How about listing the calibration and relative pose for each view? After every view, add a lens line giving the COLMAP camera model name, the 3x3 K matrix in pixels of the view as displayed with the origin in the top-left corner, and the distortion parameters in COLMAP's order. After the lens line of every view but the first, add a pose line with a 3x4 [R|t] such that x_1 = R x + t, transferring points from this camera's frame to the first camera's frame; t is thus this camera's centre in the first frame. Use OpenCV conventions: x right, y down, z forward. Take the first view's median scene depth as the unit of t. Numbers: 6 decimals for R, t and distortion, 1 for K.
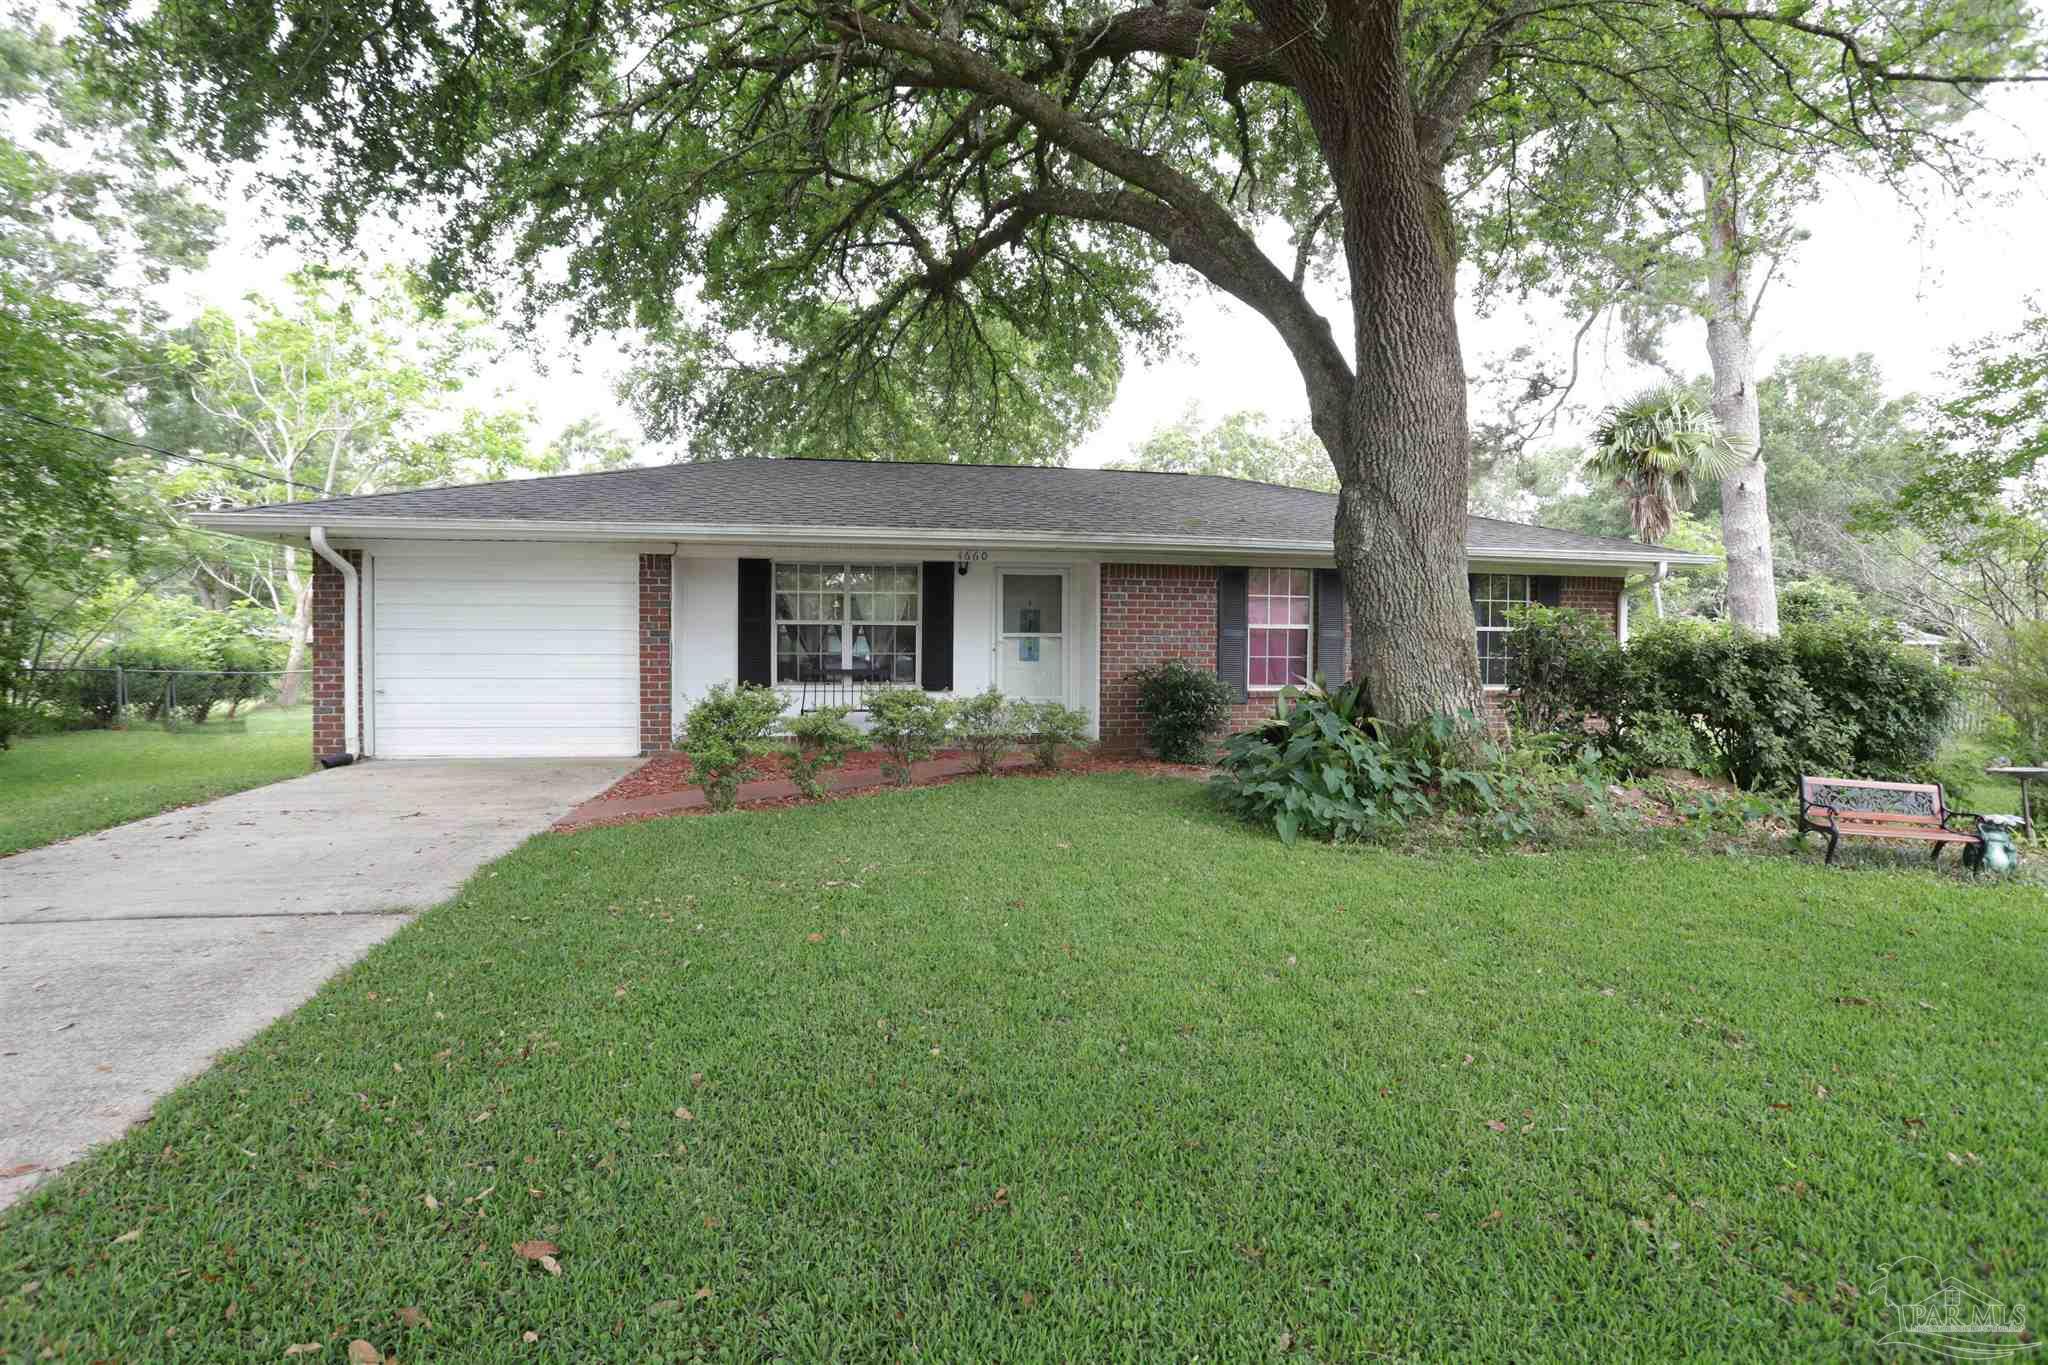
lens RADIAL K [[992.1, 0, 1016.7], [0, 992.1, 639.3], [0, 0, 1]] dist [-0.071824, 0.037612]
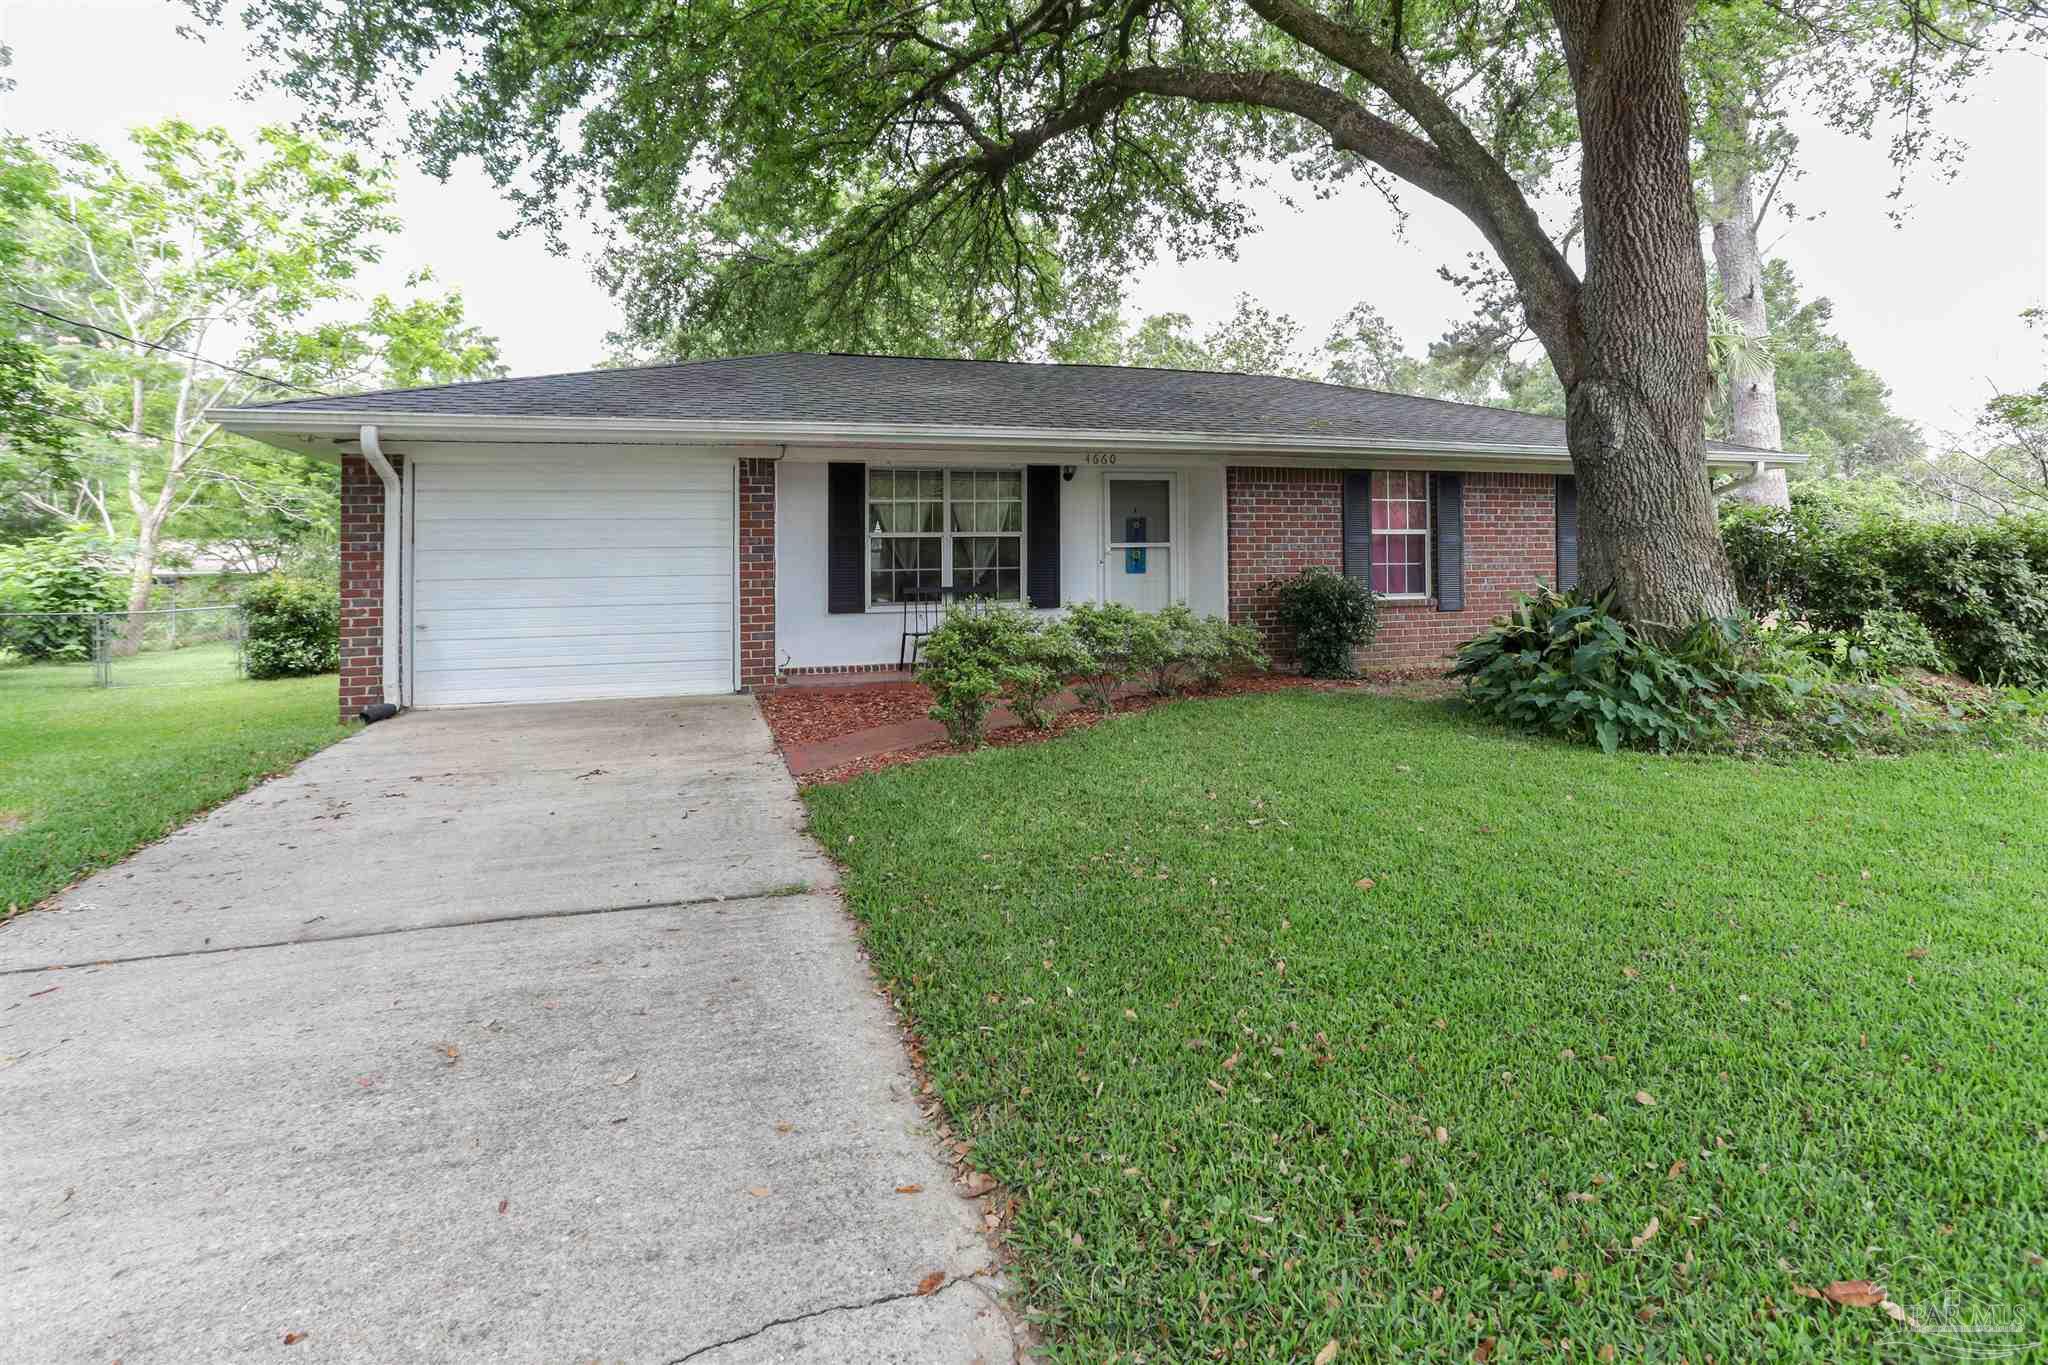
lens RADIAL K [[1045.1, 0, 1027.5], [0, 1045.1, 552.4], [0, 0, 1]] dist [-0.065603, 0.046332]
pose [[0.992243, -0.017587, 0.123062, -0.232563], [0.017770, 0.999842, -0.000395, 0.001228], [-0.123035, 0.002578, 0.992399, 0.049826]]
